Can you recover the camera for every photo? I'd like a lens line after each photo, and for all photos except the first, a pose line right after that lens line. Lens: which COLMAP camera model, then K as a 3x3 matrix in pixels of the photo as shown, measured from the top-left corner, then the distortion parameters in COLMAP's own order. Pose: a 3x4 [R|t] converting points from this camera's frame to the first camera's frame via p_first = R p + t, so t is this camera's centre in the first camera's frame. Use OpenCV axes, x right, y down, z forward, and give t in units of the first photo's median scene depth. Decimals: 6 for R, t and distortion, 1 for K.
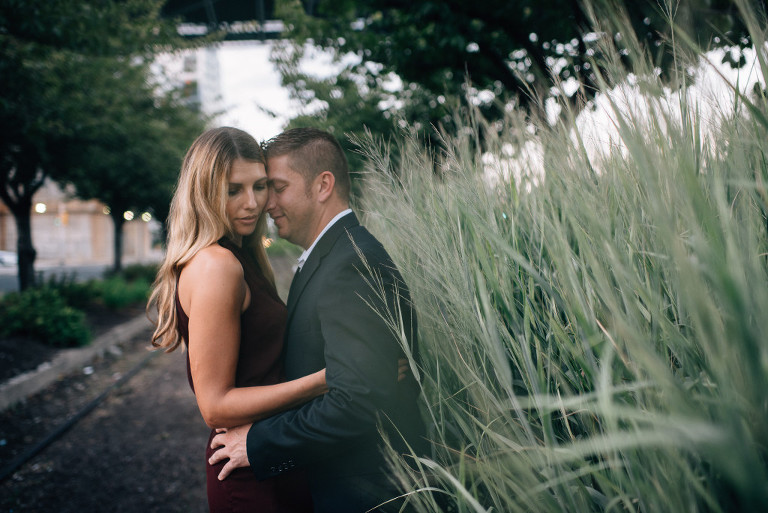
lens RADIAL K [[794.4, 0, 383.2], [0, 794.4, 254.8], [0, 0, 1]] dist [-0.000265, -0.012885]
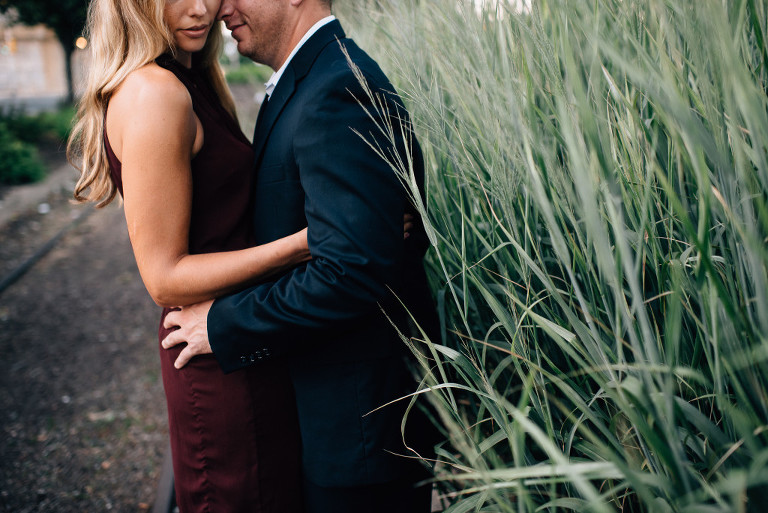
lens RADIAL K [[792.2, 0, 379.1], [0, 792.2, 237.4], [0, 0, 1]] dist [-0.099805, 0.111584]
pose [[0.999136, -0.014478, 0.038957, -0.031882], [0.006642, 0.980936, 0.194218, 0.004691], [-0.041026, -0.193792, 0.980185, 0.244306]]
